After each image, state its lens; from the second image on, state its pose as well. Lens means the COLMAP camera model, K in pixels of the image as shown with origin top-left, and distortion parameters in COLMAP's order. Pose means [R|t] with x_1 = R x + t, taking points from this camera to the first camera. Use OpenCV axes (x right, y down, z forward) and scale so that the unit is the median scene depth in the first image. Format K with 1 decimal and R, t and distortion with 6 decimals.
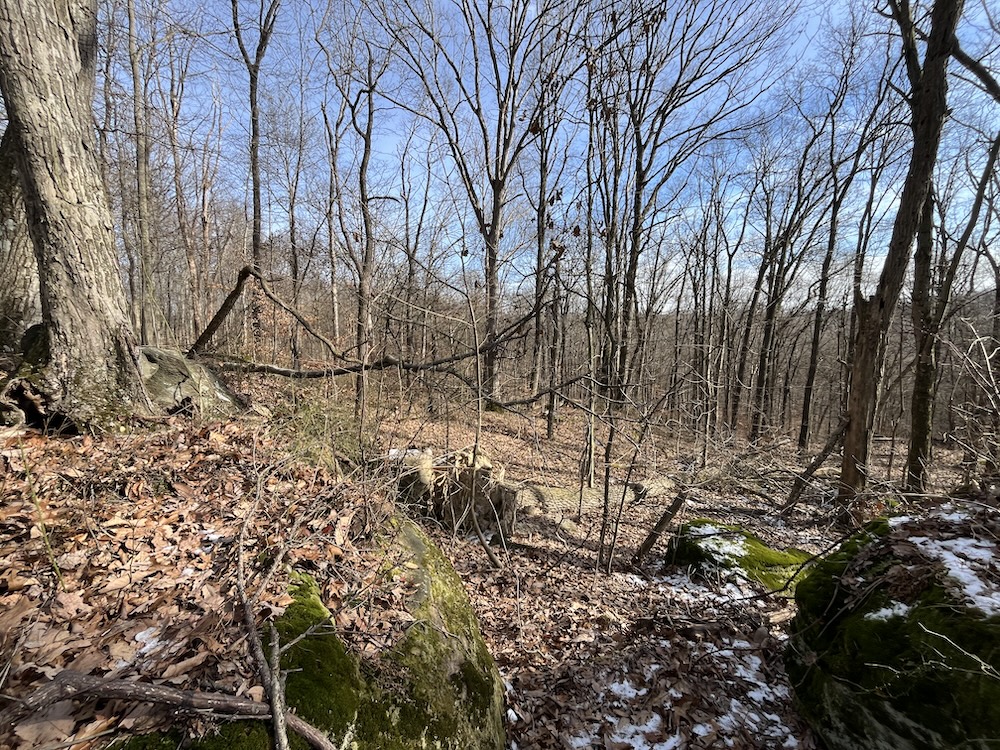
lens RADIAL K [[404.4, 0, 497.3], [0, 404.4, 376.4], [0, 0, 1]] dist [-0.002235, -0.000780]
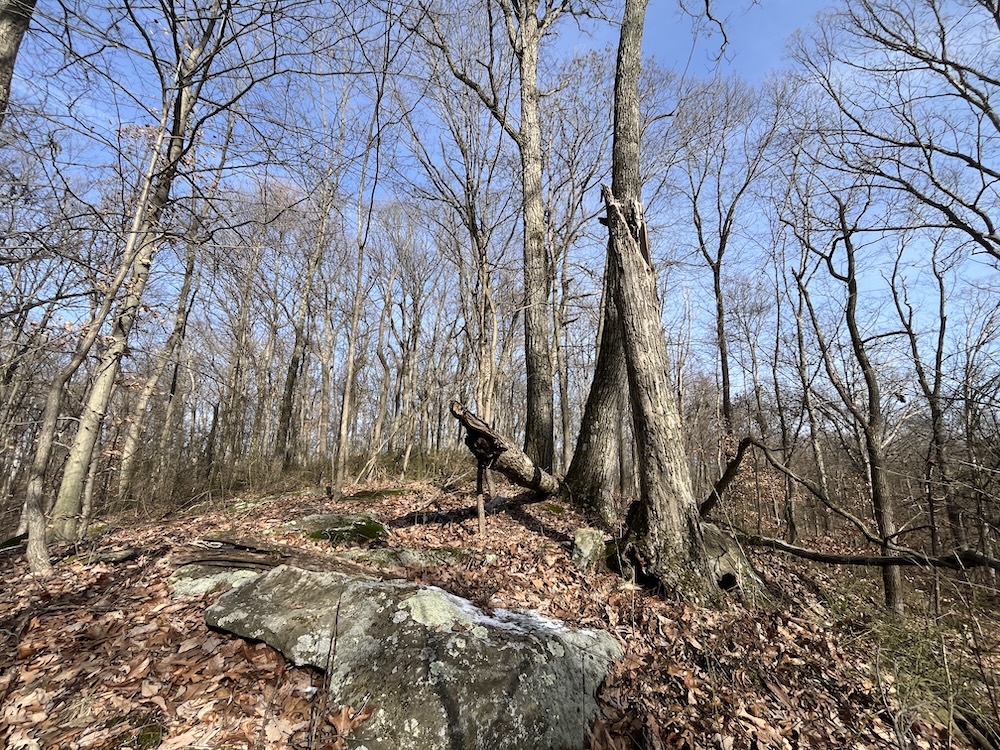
lens RADIAL K [[404.4, 0, 497.3], [0, 404.4, 376.4], [0, 0, 1]] dist [-0.002235, -0.000780]
pose [[0.519461, -0.203914, -0.829807, -0.142288], [-0.123619, 0.942959, -0.309106, -0.044398], [0.845505, 0.263148, 0.464622, -0.179123]]
